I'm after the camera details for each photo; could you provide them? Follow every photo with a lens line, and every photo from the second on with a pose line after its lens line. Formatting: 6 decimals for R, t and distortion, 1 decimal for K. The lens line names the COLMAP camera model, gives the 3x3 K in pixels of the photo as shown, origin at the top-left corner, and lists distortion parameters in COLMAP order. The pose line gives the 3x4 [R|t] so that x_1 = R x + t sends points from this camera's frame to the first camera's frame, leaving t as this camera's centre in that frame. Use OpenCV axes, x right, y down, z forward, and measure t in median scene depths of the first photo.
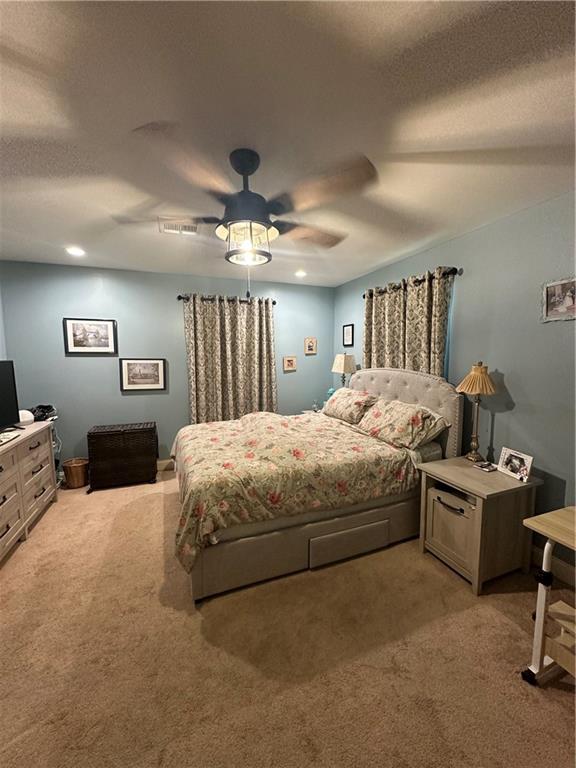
lens RADIAL K [[305.5, 0, 288.6], [0, 305.5, 382.9], [0, 0, 1]] dist [0.002292, -0.000047]
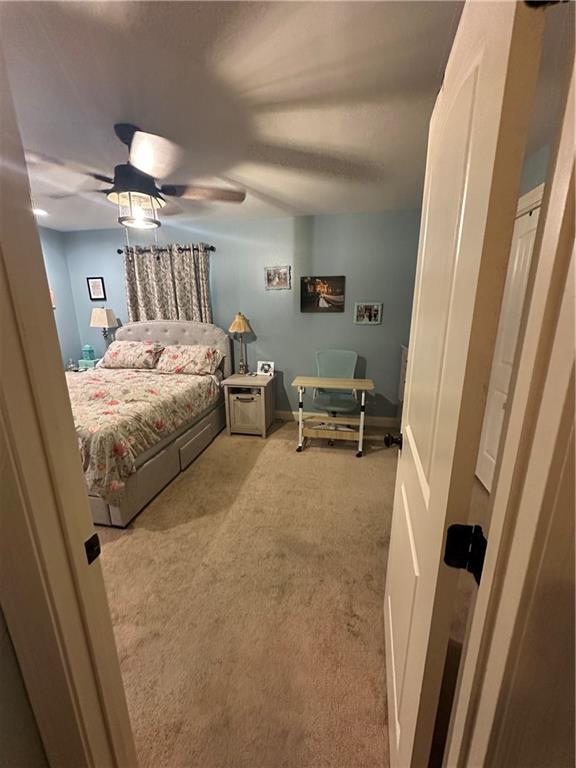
lens RADIAL K [[305.5, 0, 286.2], [0, 305.5, 385.4], [0, 0, 1]] dist [0.002292, -0.000047]
pose [[0.529451, -0.203872, 0.823479, -0.622715], [0.082984, 0.978485, 0.188894, 0.022421], [-0.844272, -0.031674, 0.534978, -0.081331]]
